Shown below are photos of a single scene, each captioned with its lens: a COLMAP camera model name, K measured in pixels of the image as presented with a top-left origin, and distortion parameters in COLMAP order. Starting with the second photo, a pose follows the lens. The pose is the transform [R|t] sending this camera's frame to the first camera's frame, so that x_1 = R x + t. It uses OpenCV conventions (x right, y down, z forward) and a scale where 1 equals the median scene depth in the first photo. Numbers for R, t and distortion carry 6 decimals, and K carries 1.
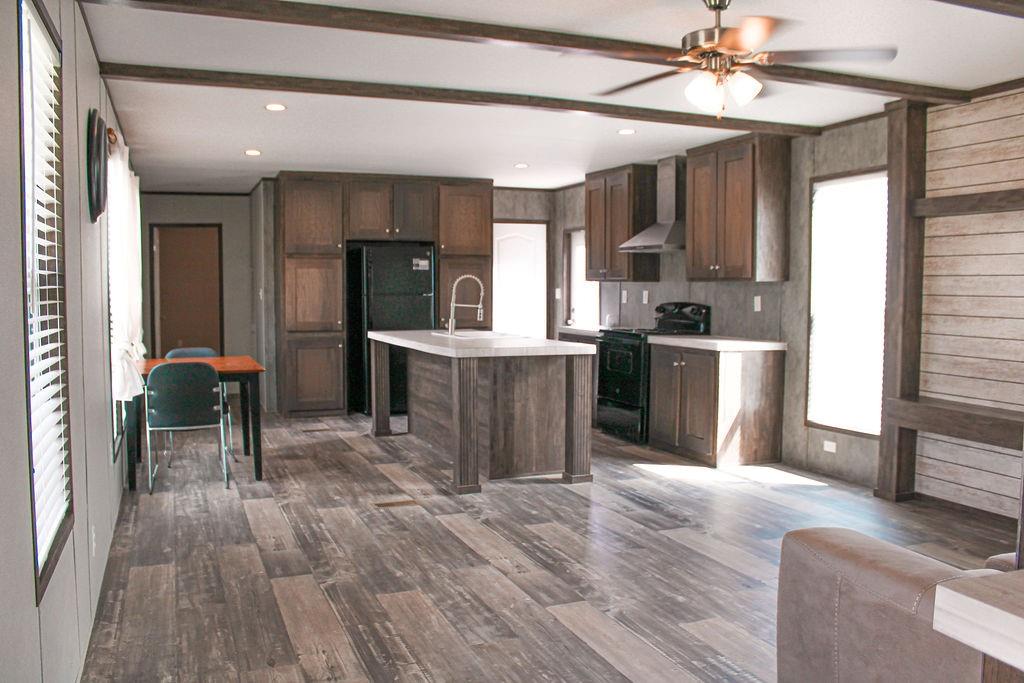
lens RADIAL K [[845.1, 0, 506.7], [0, 845.1, 342.2], [0, 0, 1]] dist [-0.160869, 0.146583]
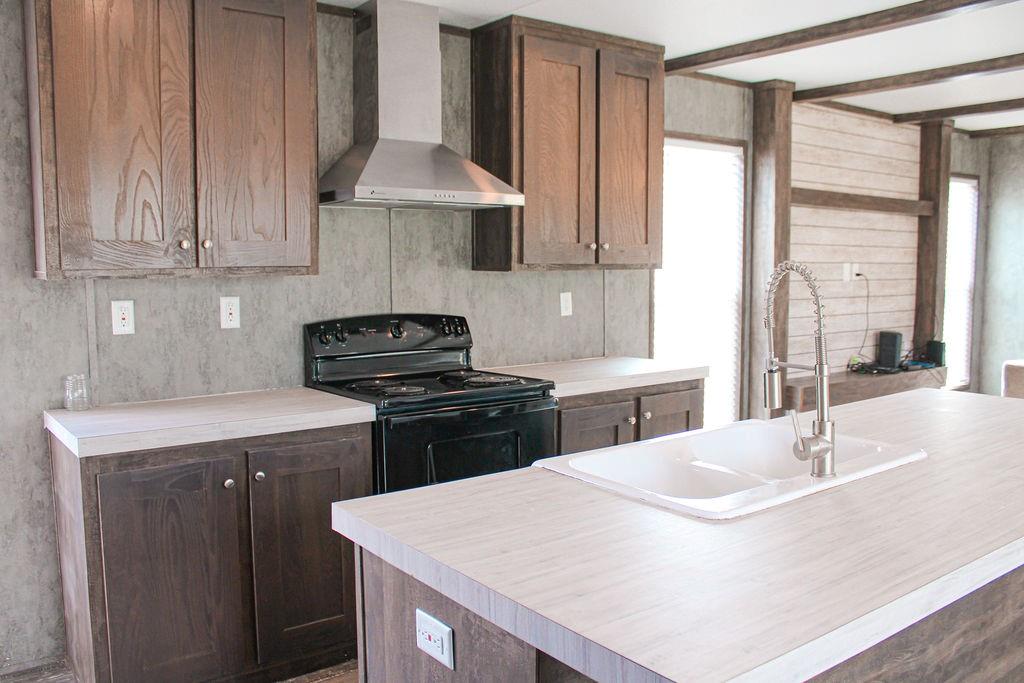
lens RADIAL K [[845.1, 0, 506.7], [0, 845.1, 342.2], [0, 0, 1]] dist [-0.160869, 0.146583]
pose [[-0.256663, -0.092059, 0.962107, -0.401922], [0.068922, 0.991176, 0.113227, -0.123693], [-0.964040, 0.095371, -0.248053, 1.597773]]
